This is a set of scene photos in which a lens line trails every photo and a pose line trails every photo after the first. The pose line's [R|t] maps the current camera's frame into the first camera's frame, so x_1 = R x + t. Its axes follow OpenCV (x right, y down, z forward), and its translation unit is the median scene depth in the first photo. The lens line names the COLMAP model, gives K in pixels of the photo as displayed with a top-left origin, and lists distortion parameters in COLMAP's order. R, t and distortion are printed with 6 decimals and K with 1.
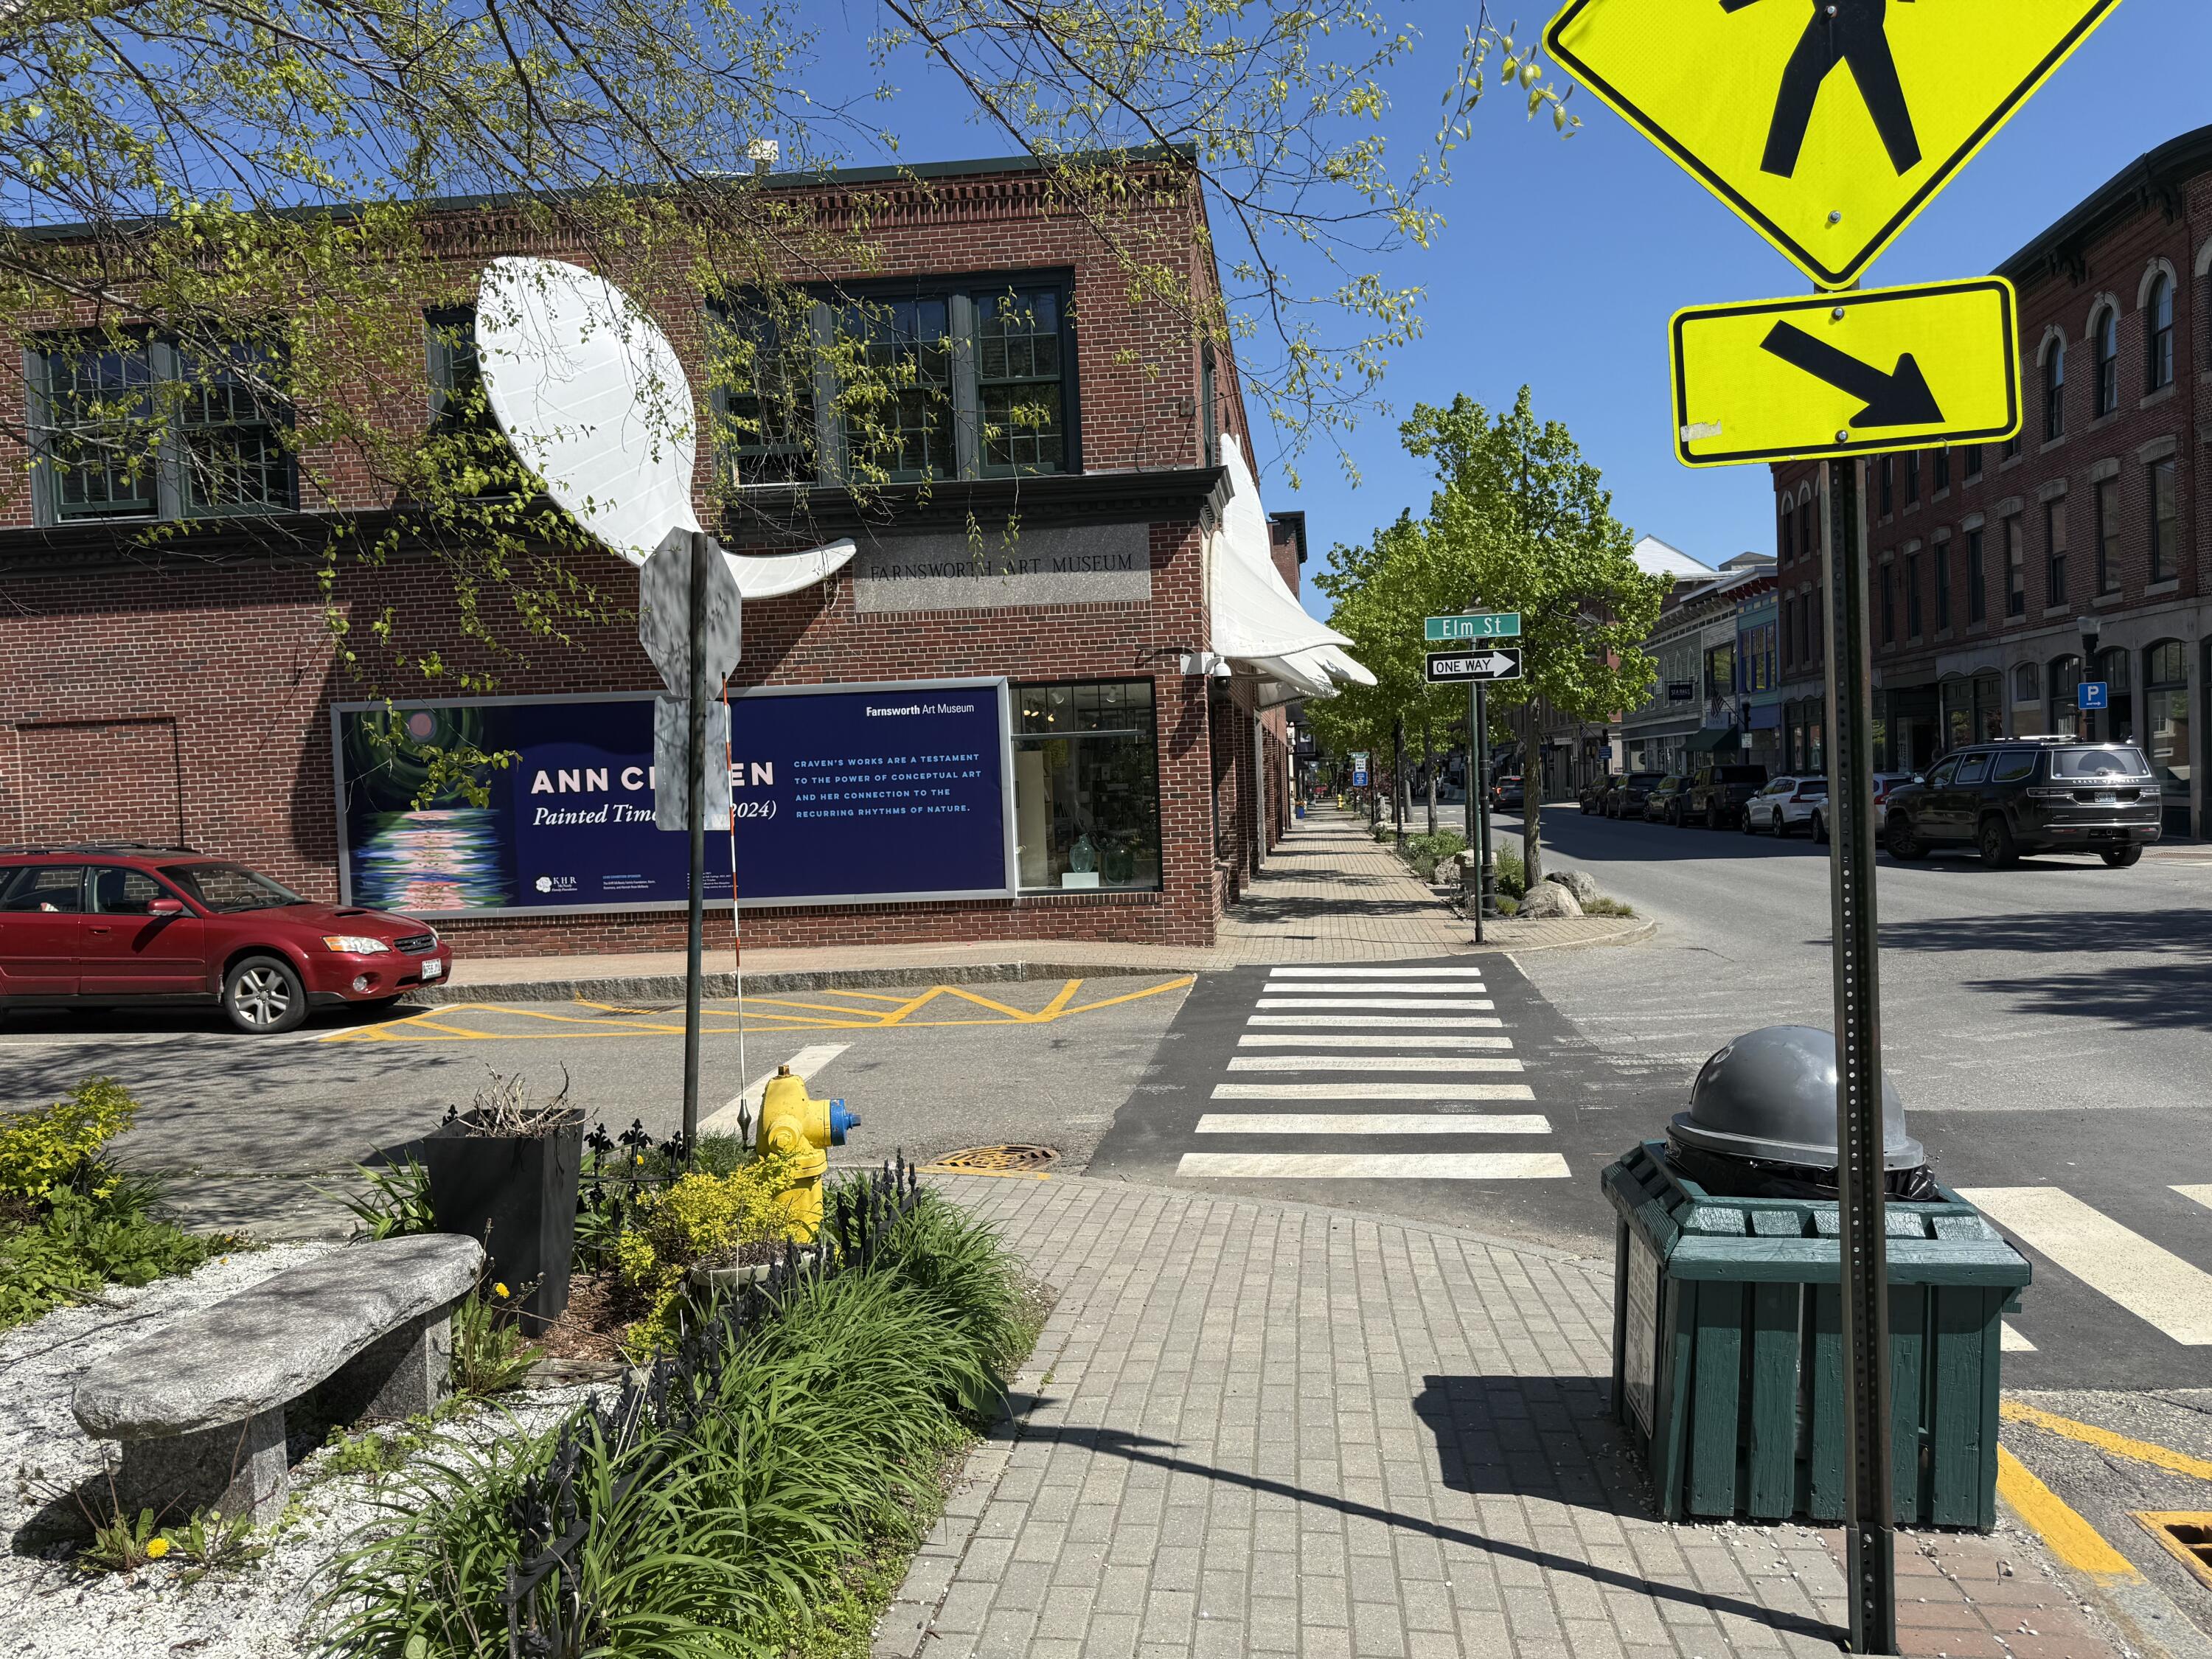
lens RADIAL K [[1508.2, 0, 1118.6], [0, 1508.2, 839.6], [0, 0, 1]] dist [0.097916, -0.111428]
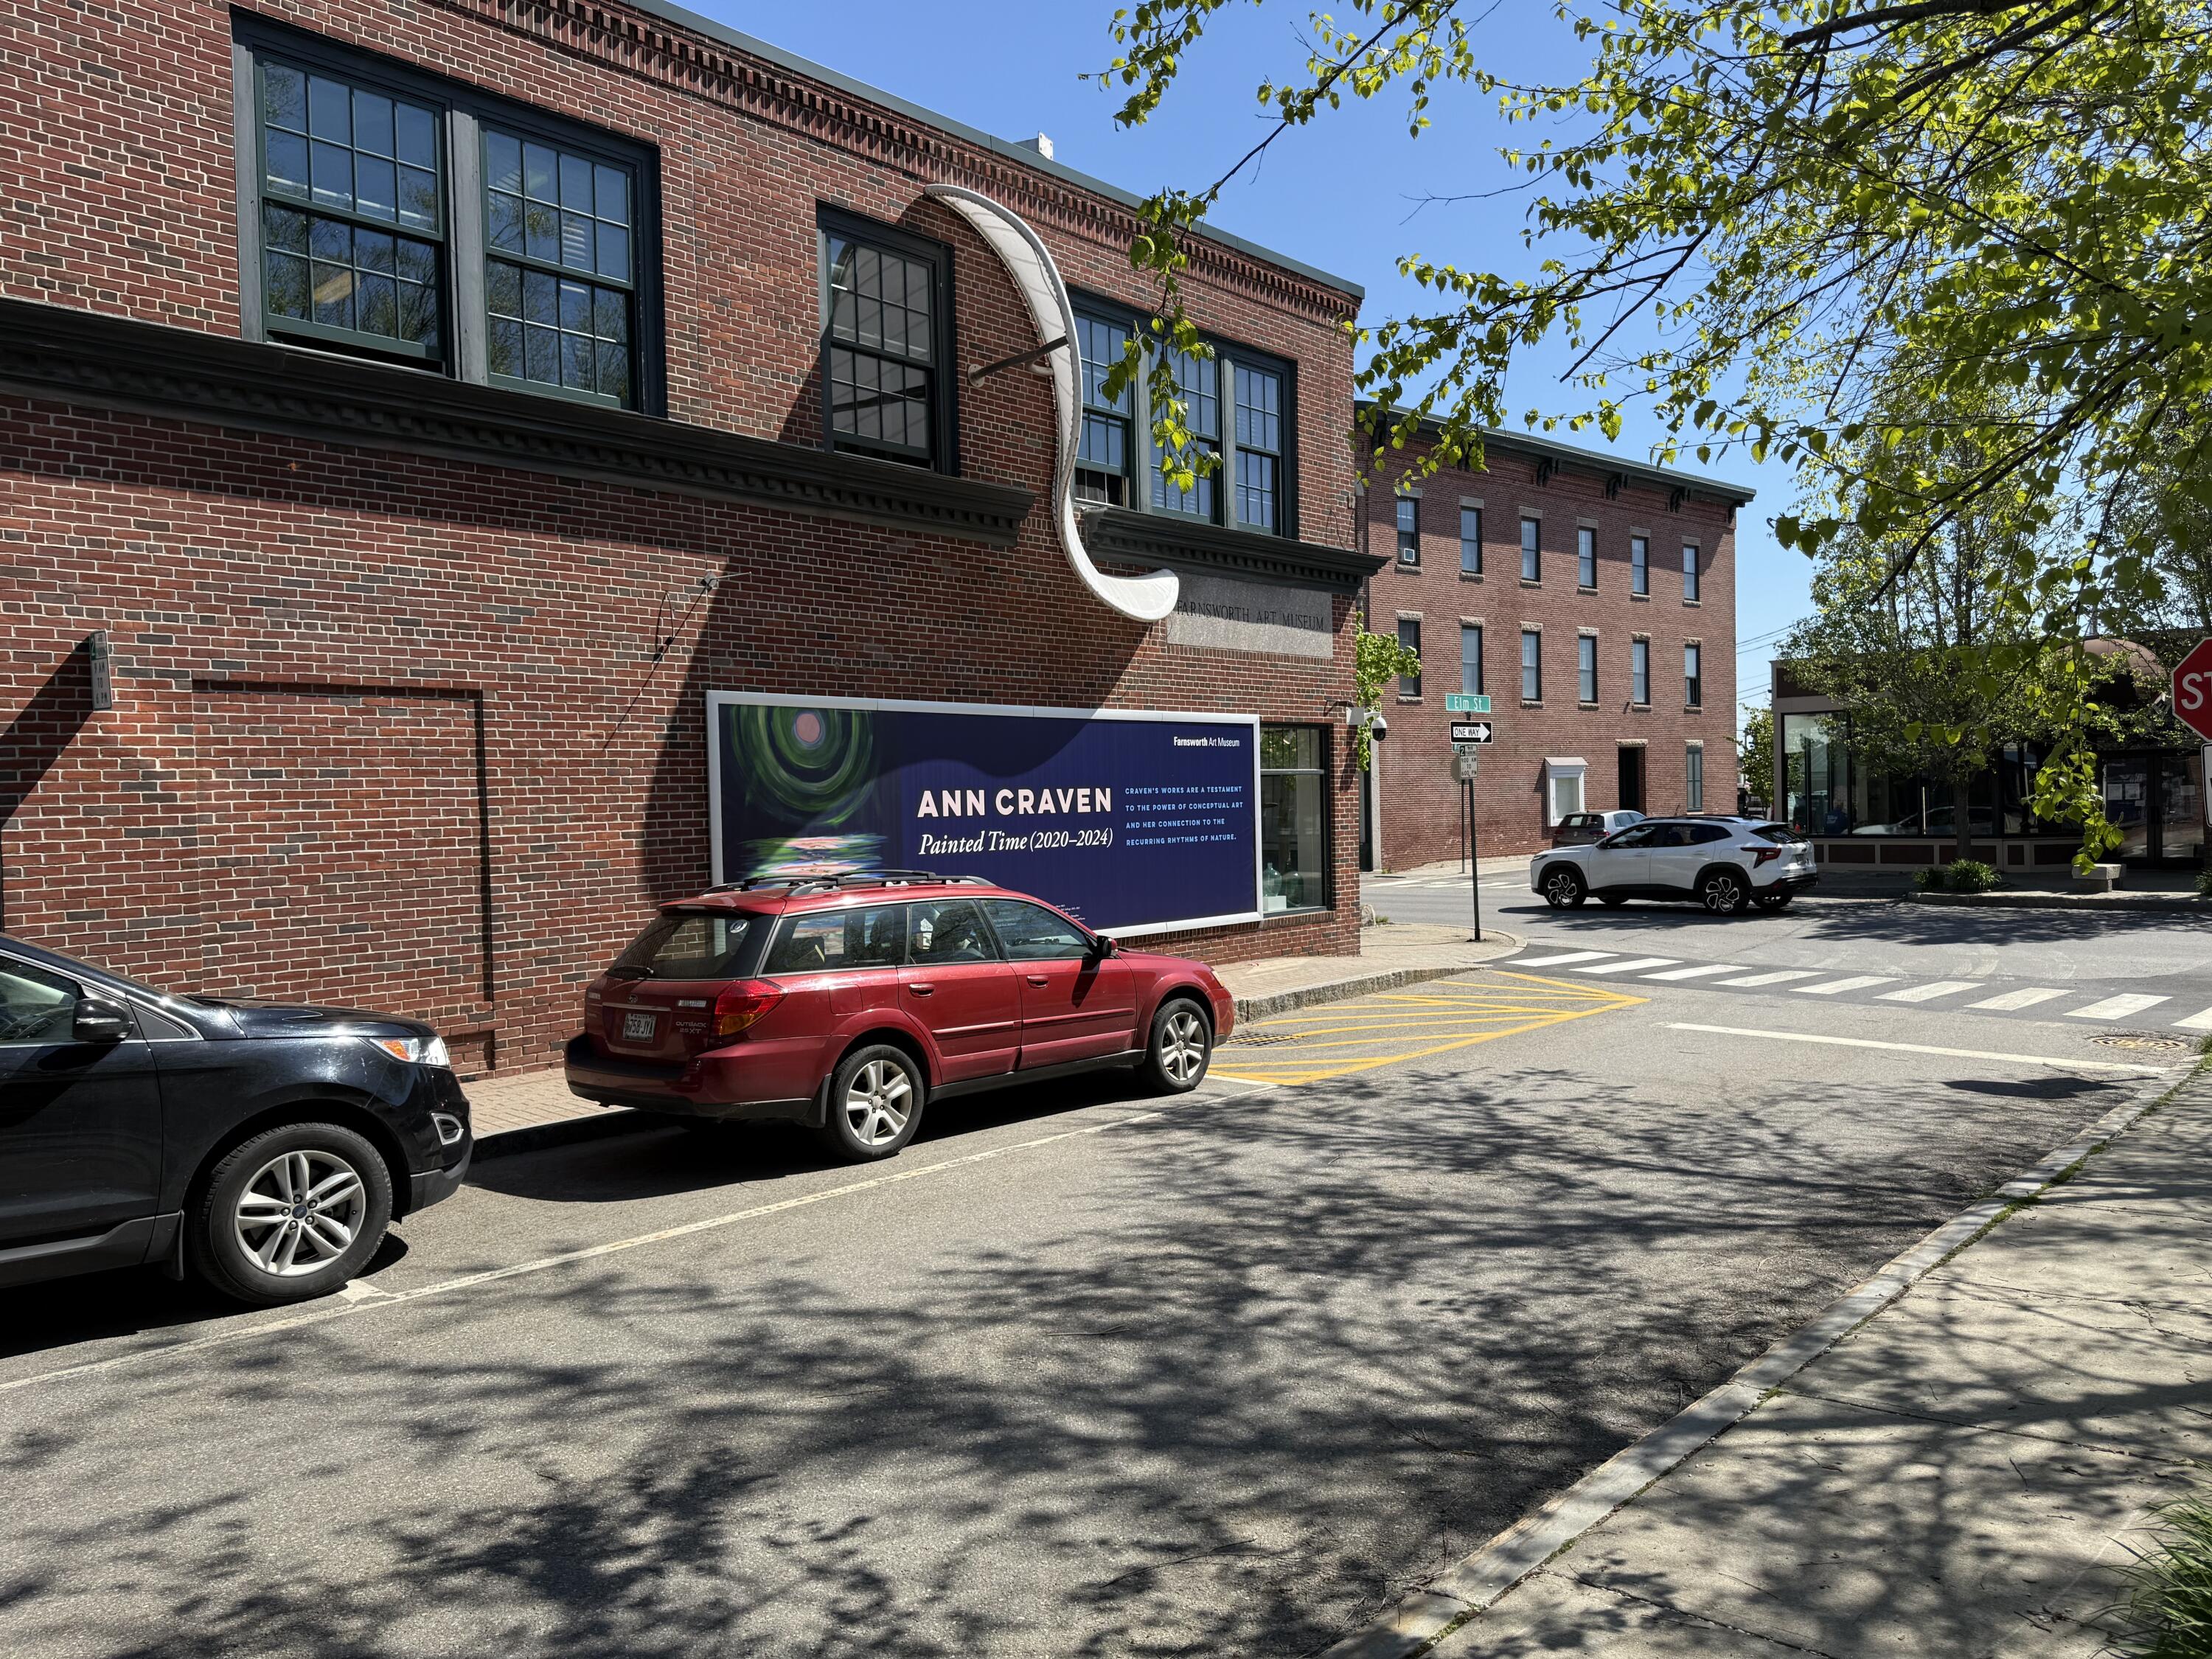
lens RADIAL K [[1508.2, 0, 1118.6], [0, 1508.2, 839.6], [0, 0, 1]] dist [0.097916, -0.111428]
pose [[0.623068, 0.005626, 0.782147, -0.964425], [0.030527, 0.999037, -0.031503, 0.011492], [-0.781572, 0.043505, 0.622296, 0.400495]]
